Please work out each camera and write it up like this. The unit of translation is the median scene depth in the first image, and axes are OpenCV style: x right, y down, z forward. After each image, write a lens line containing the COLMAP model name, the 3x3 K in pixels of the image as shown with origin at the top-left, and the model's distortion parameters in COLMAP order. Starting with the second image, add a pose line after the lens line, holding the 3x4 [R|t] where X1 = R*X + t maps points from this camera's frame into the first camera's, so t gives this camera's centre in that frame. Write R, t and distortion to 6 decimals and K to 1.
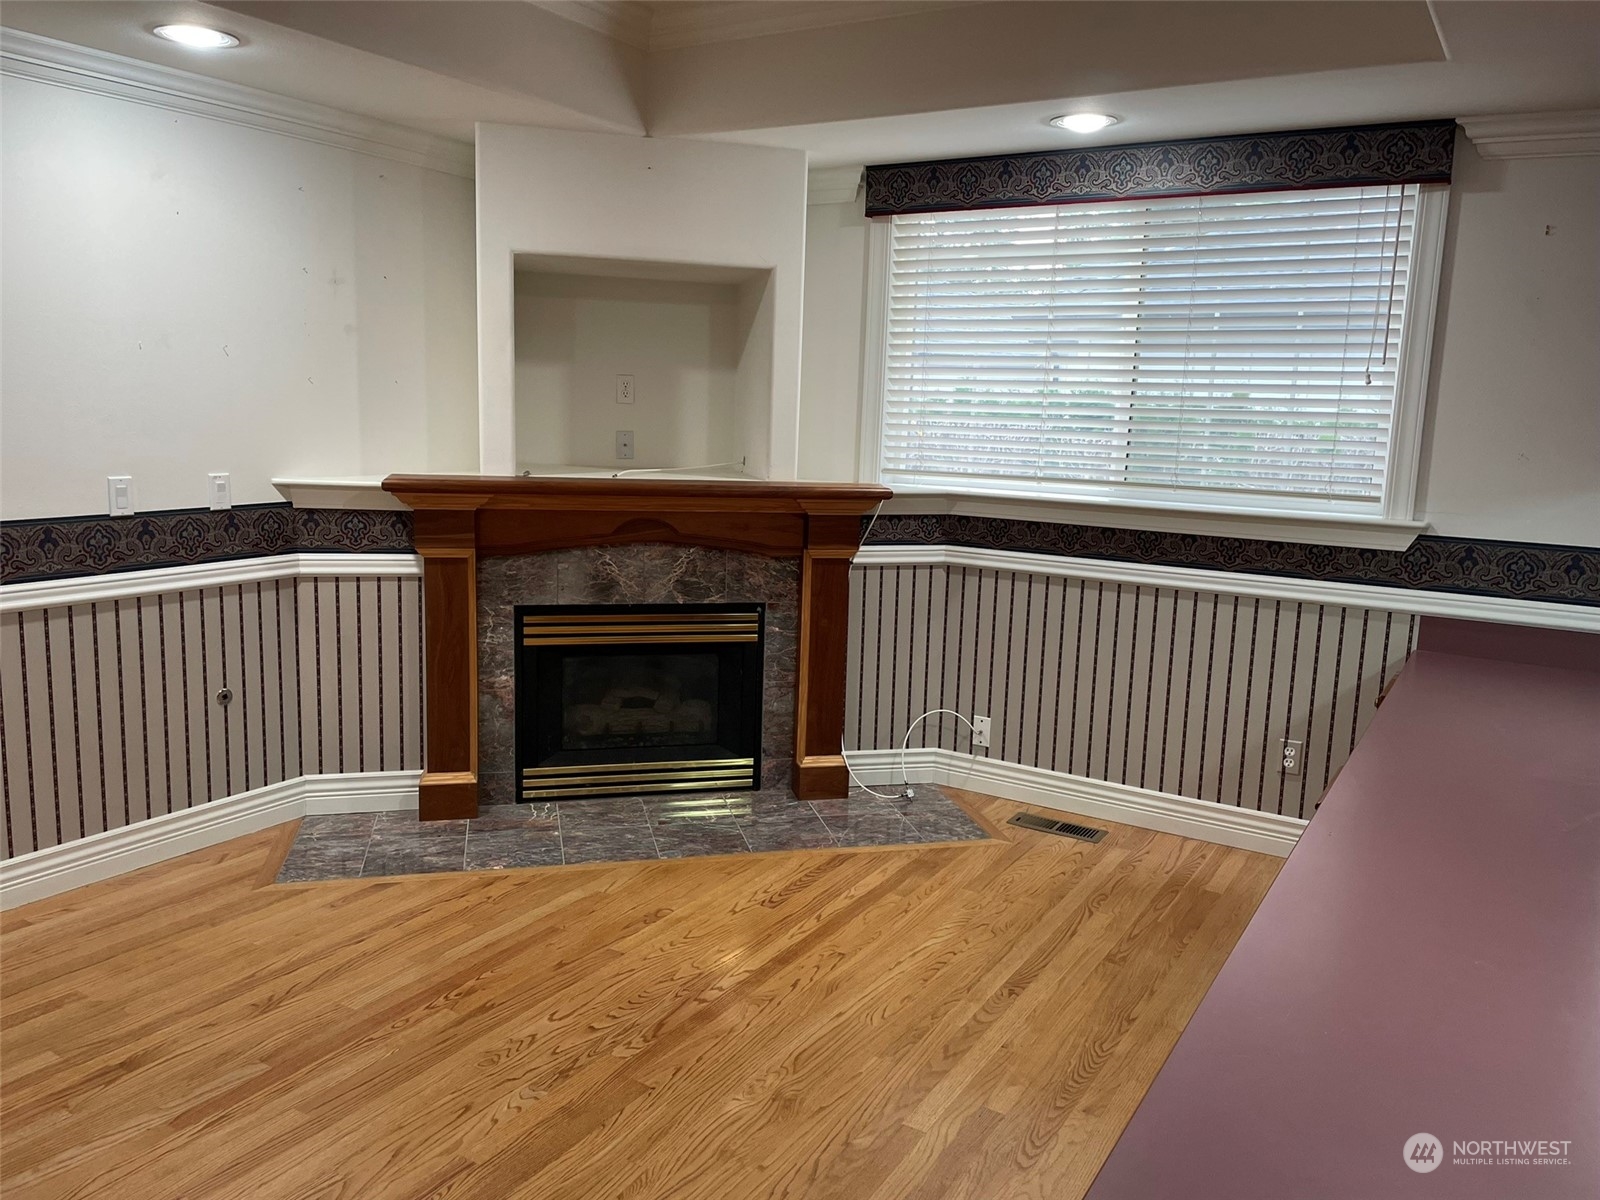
lens RADIAL K [[1218.5, 0, 797.7], [0, 1218.5, 596.1], [0, 0, 1]] dist [0.083733, -0.079304]
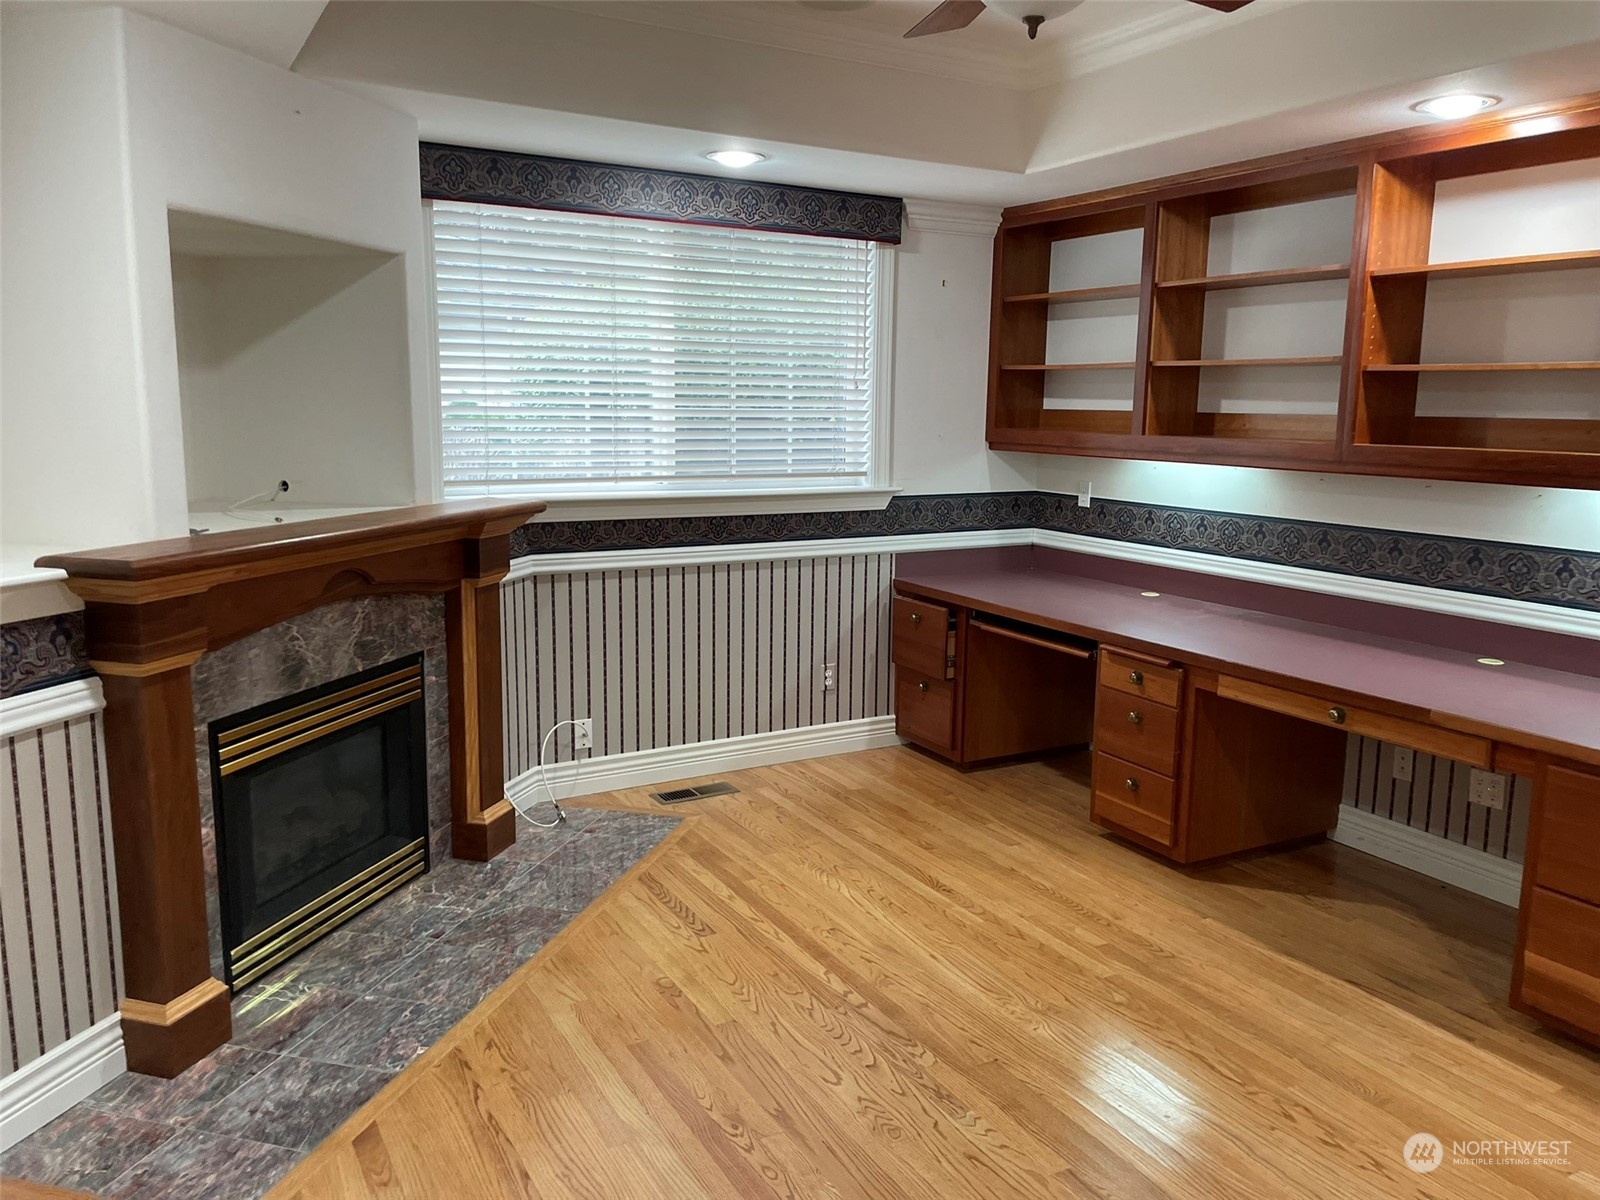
lens RADIAL K [[1218.5, 0, 805.7], [0, 1218.5, 600.6], [0, 0, 1]] dist [0.083733, -0.079304]
pose [[0.481077, -0.167695, 0.860490, -0.684366], [0.149460, 0.982854, 0.107982, -0.088287], [-0.863844, 0.076661, 0.497892, 0.374503]]
